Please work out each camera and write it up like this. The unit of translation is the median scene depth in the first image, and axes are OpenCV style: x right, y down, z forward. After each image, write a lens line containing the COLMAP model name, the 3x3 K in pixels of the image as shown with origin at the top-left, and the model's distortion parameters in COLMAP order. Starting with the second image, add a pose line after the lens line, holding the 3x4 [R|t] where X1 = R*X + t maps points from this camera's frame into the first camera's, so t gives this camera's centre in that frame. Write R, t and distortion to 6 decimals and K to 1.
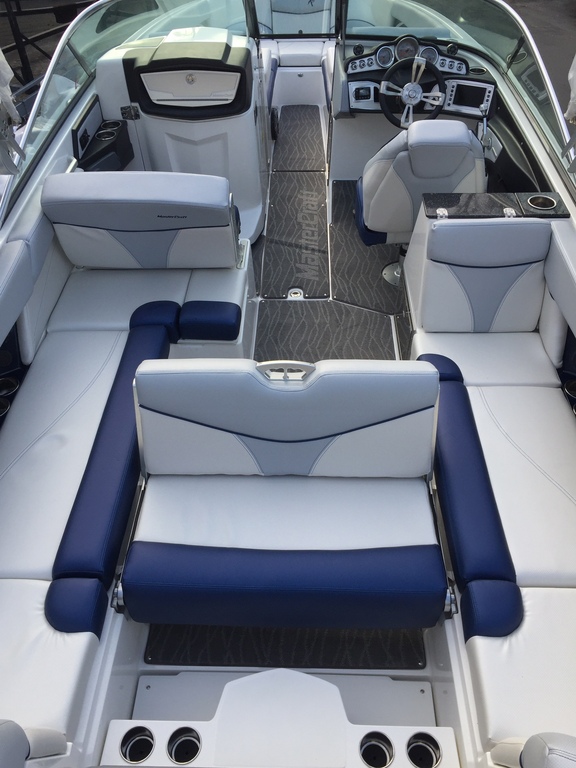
lens RADIAL K [[641.9, 0, 288.0], [0, 641.9, 384.0], [0, 0, 1]] dist [-0.003228, -0.003230]
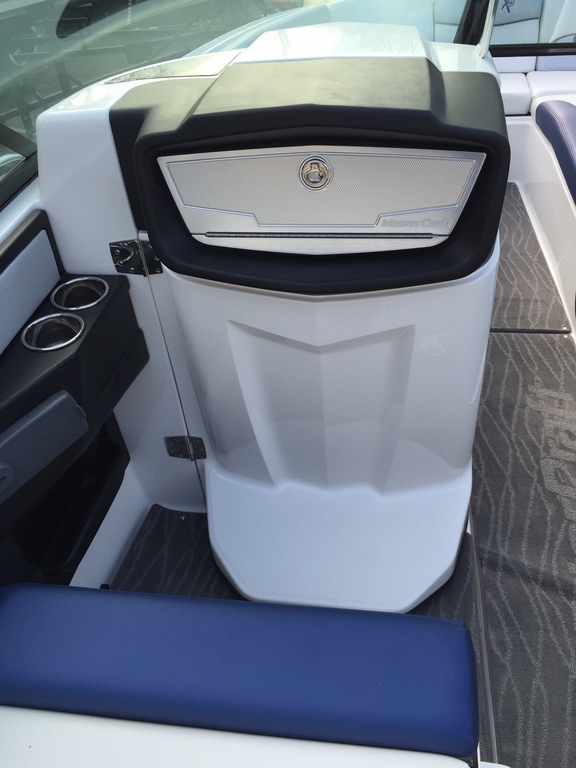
lens RADIAL K [[698.0, 0, 288.0], [0, 698.0, 384.0], [0, 0, 1]] dist [0.001213, -0.012353]
pose [[0.992275, 0.033524, -0.119439, -0.112905], [-0.043602, 0.995612, -0.082795, -0.321872], [0.116139, 0.087363, 0.989383, 0.628167]]
